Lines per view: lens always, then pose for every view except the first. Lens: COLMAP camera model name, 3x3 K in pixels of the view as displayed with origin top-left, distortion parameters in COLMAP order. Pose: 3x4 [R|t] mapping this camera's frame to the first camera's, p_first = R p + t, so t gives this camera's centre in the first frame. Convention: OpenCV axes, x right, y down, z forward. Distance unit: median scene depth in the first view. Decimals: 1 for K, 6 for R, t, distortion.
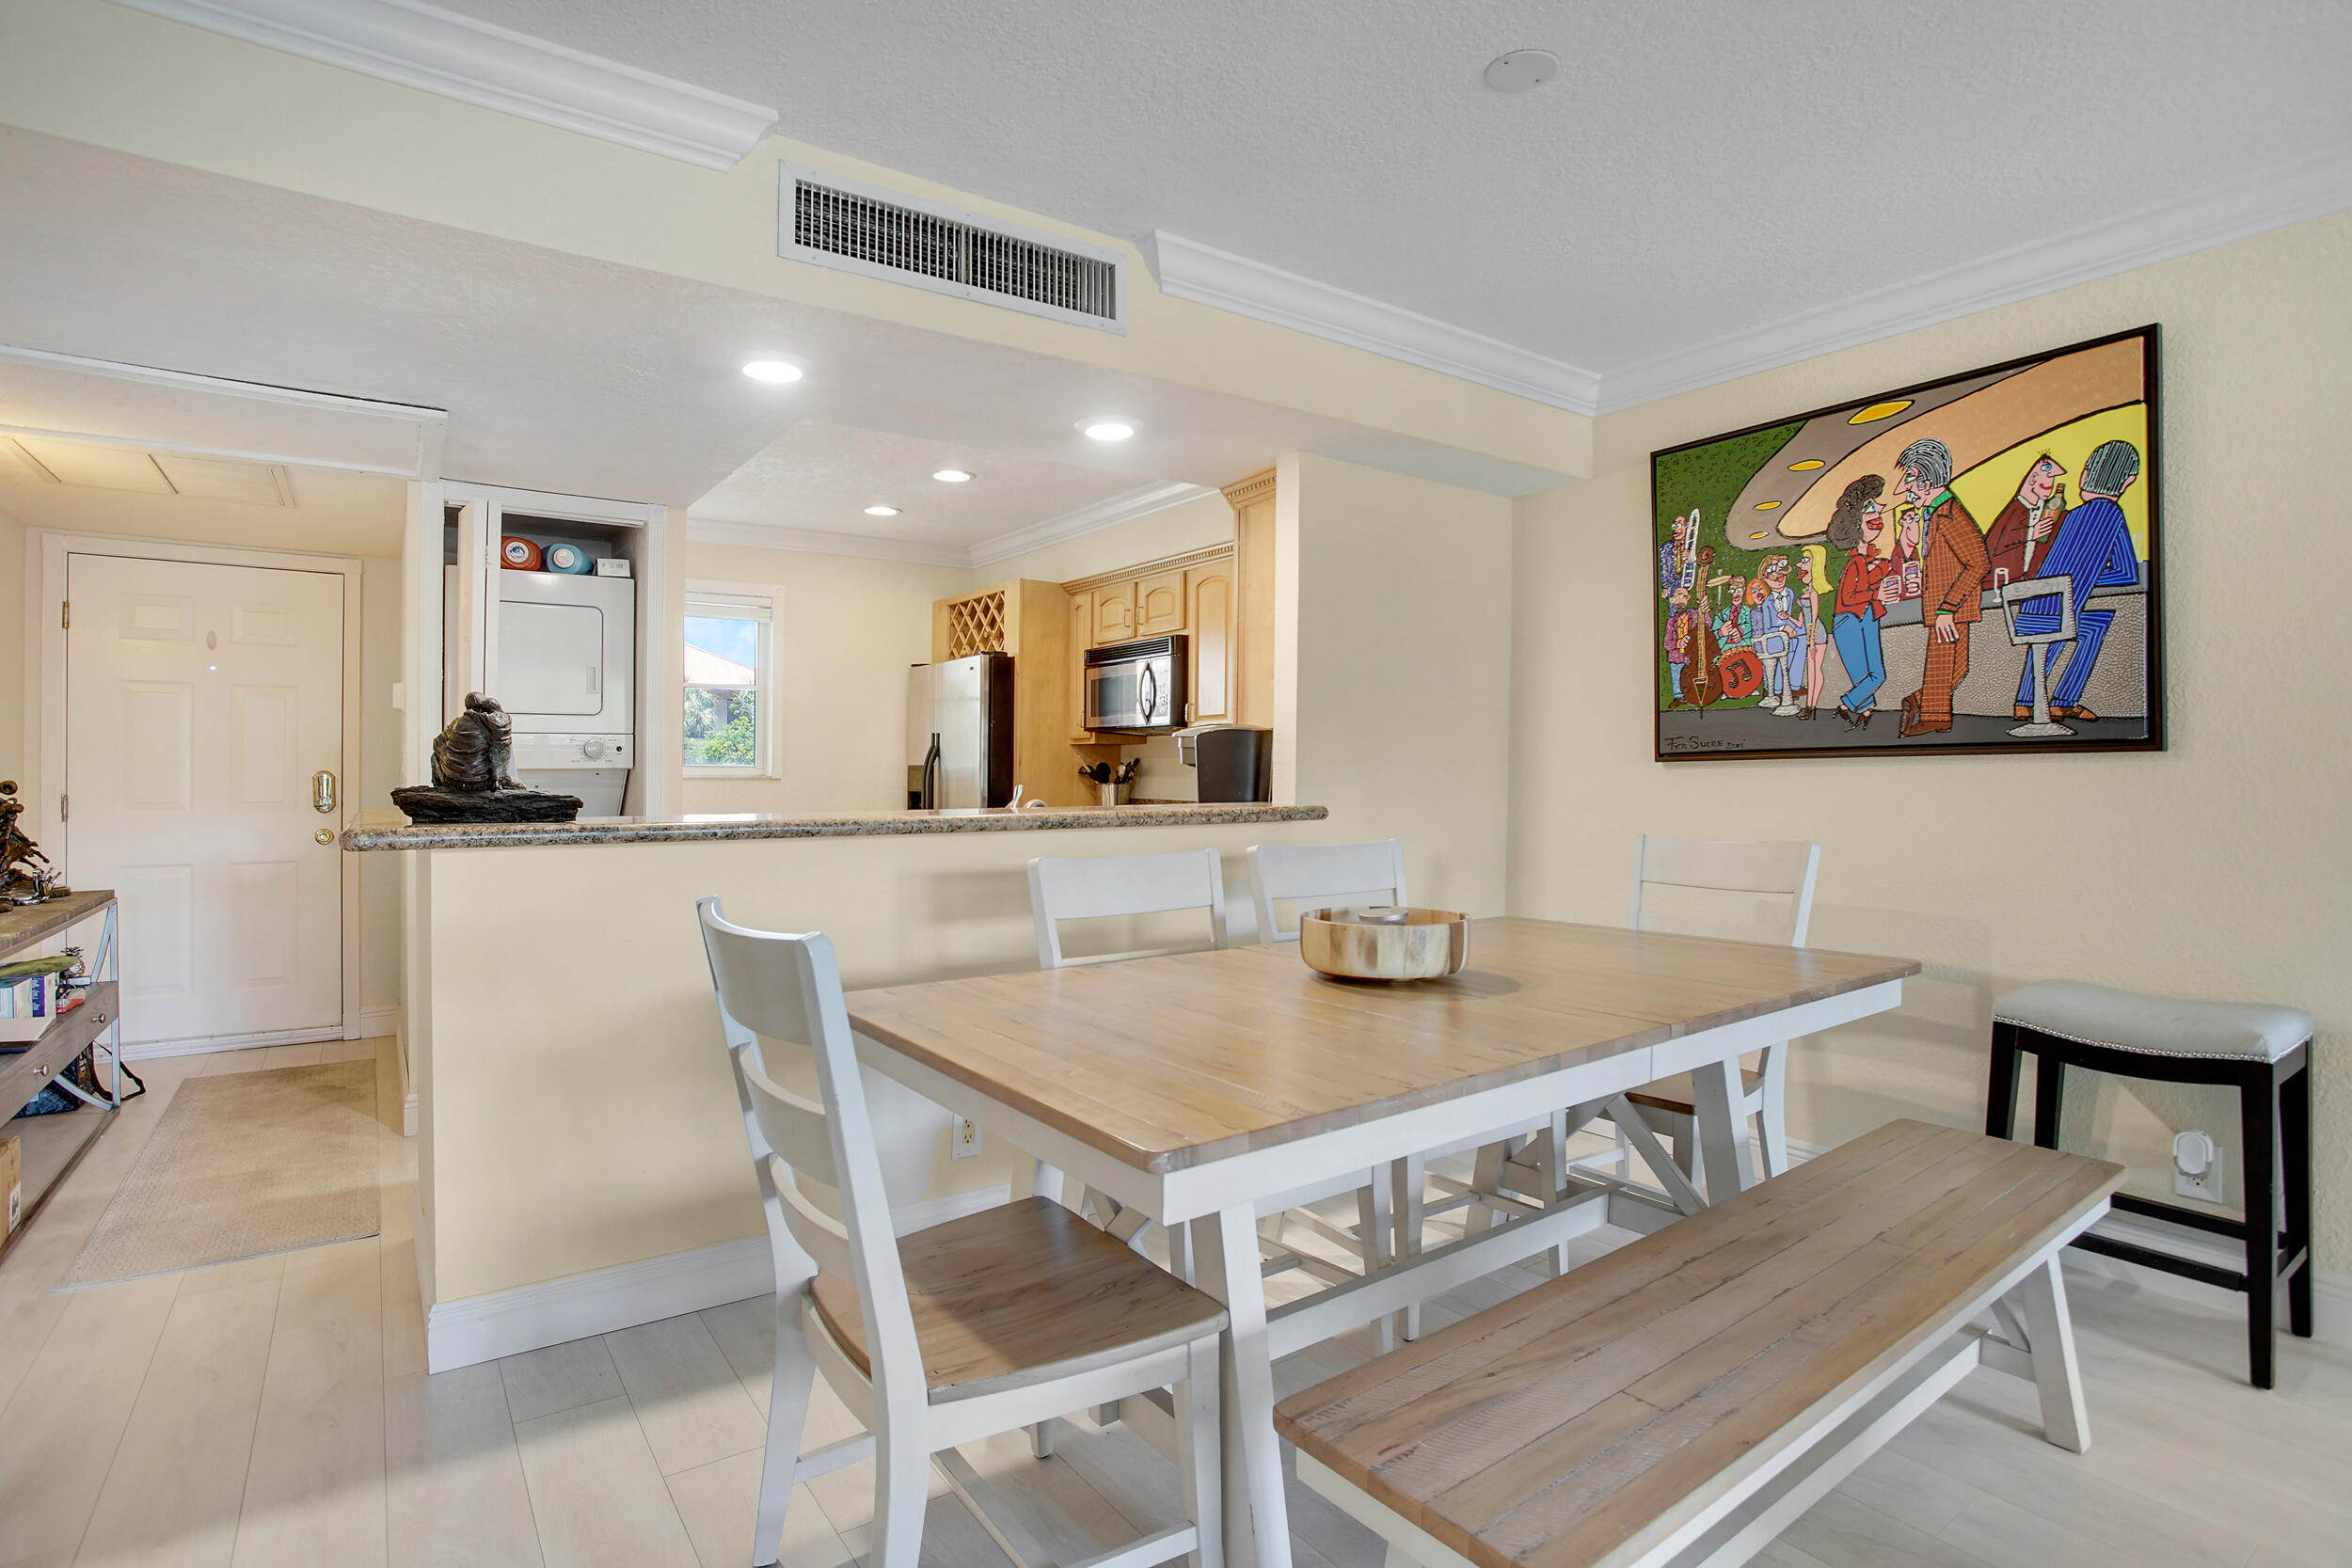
lens RADIAL K [[1220.6, 0, 1172.1], [0, 1220.6, 761.3], [0, 0, 1]] dist [-0.060585, 0.028074]
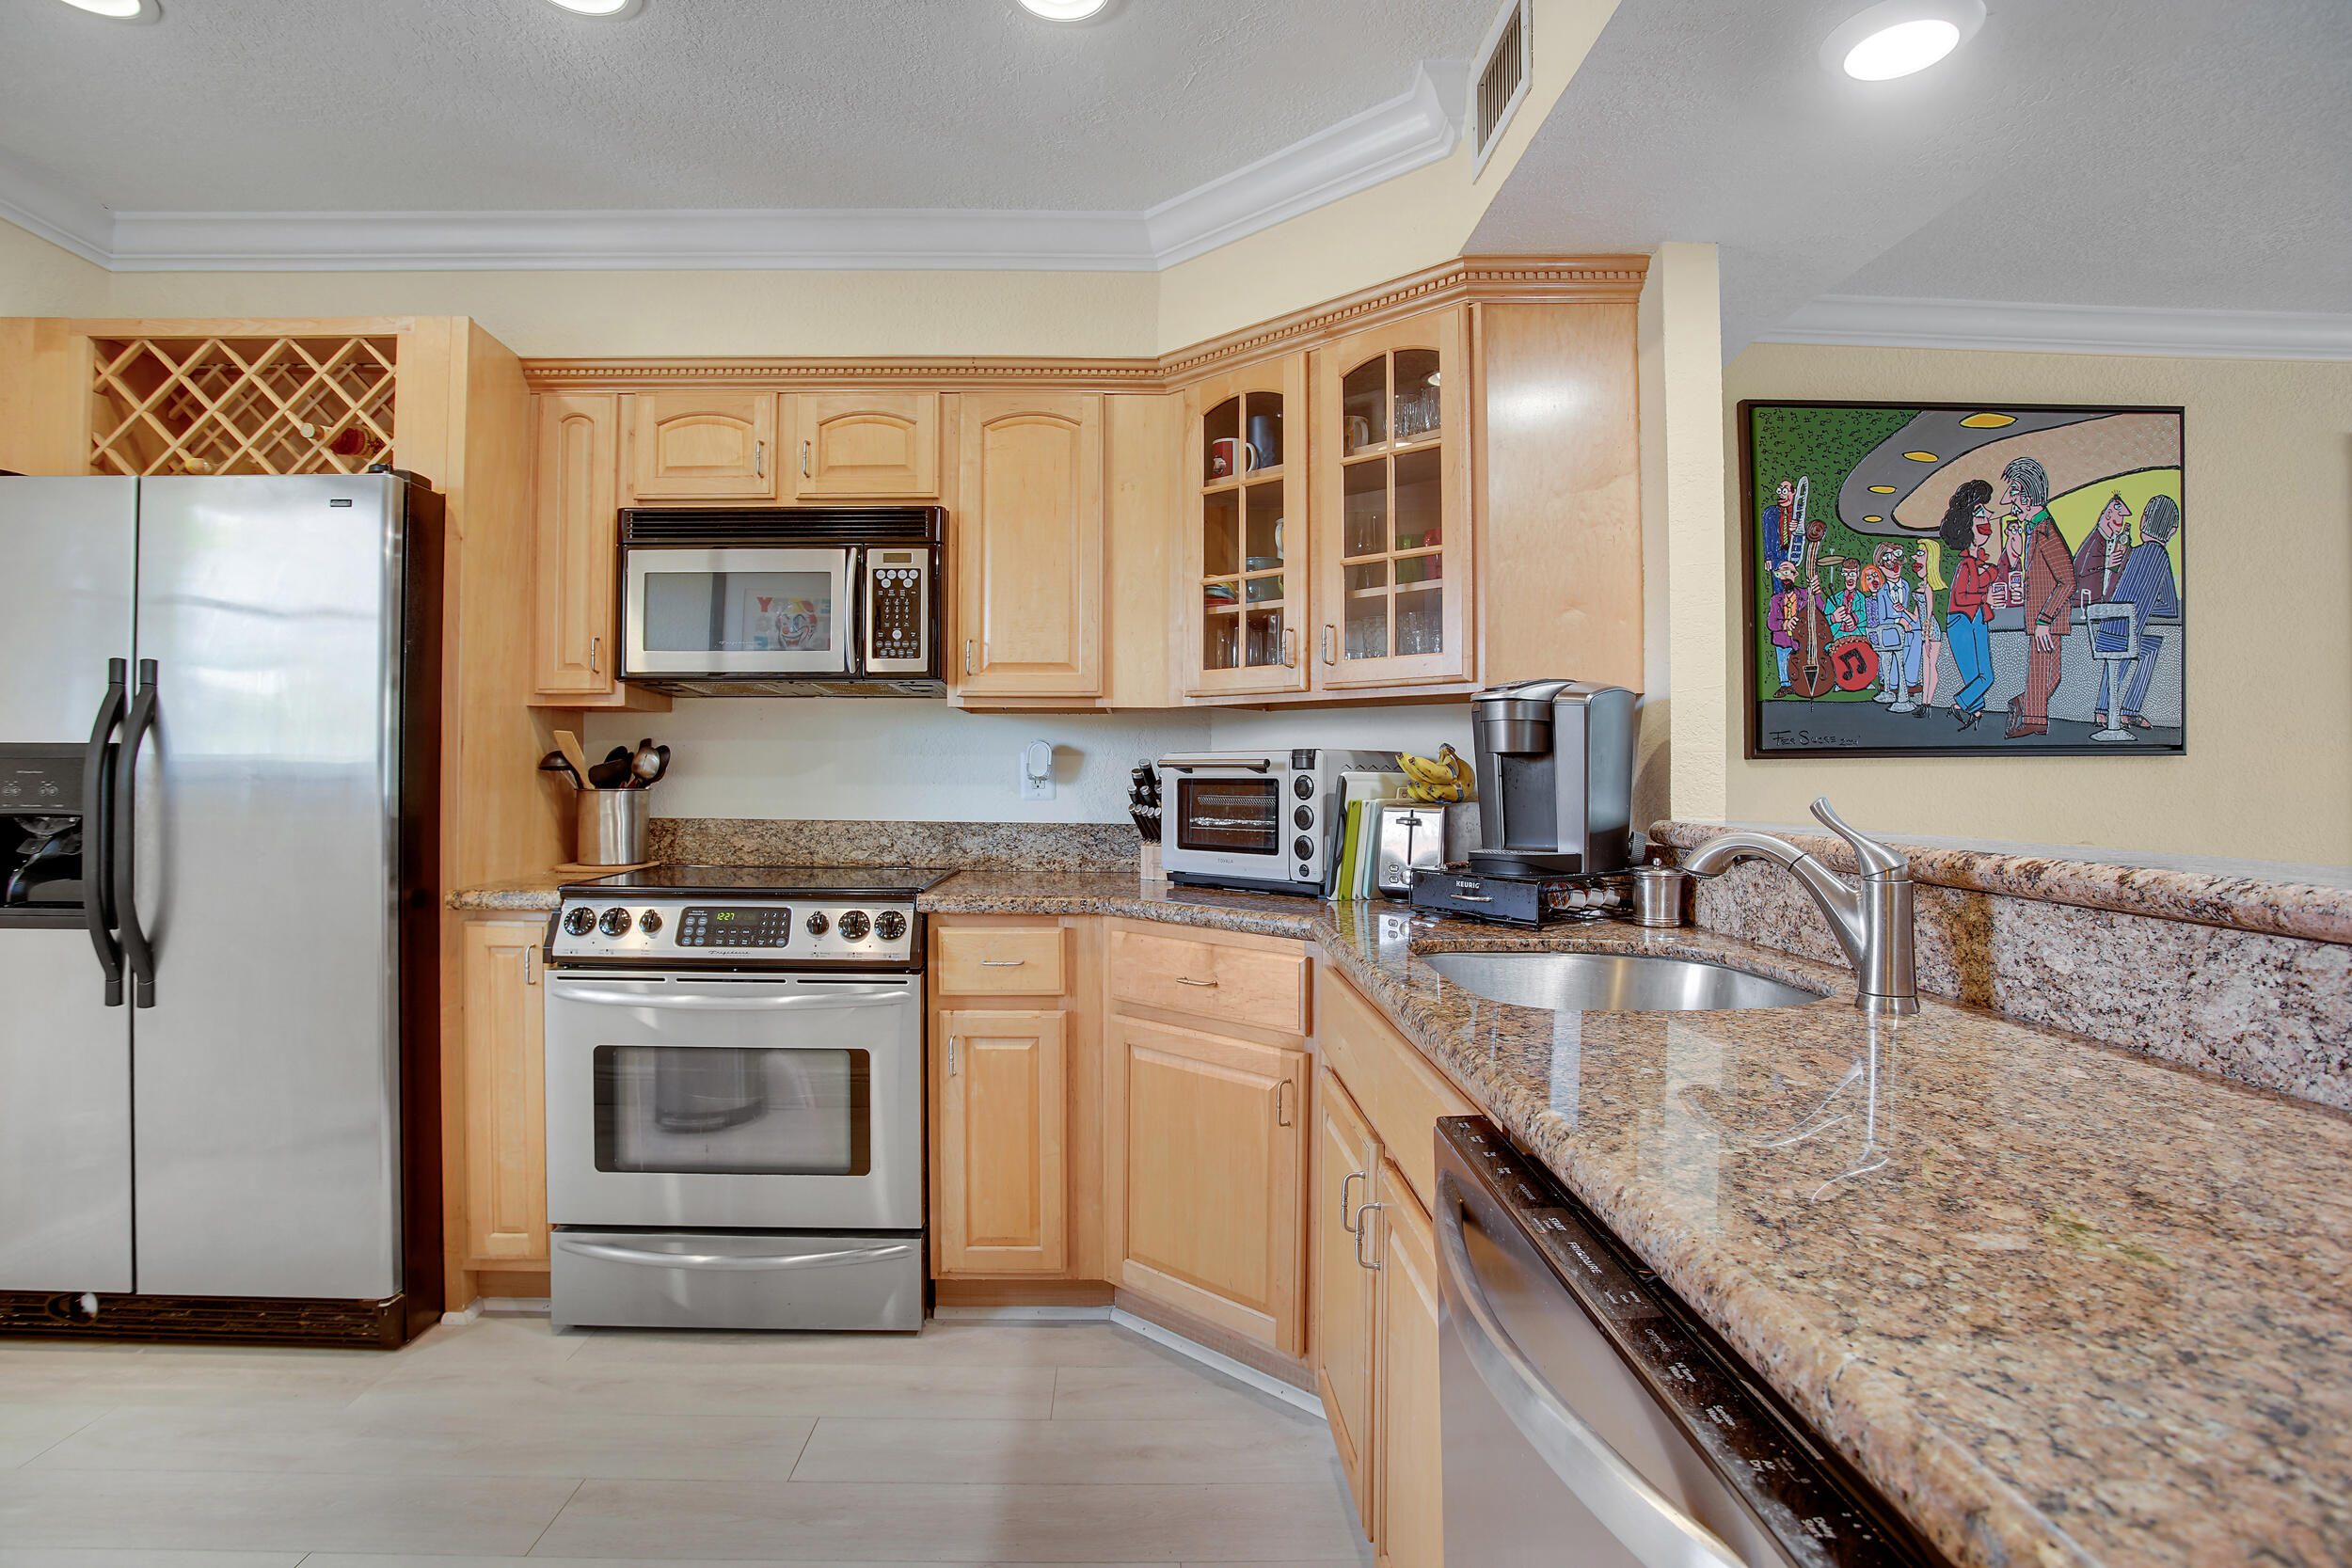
lens RADIAL K [[1193.4, 0, 1162.4], [0, 1193.4, 745.2], [0, 0, 1]] dist [-0.072019, 0.026774]
pose [[0.544765, 0.005167, 0.838573, -0.613302], [-0.014099, 0.999896, 0.002999, -0.006696], [-0.838470, -0.013457, 0.544781, 1.033699]]
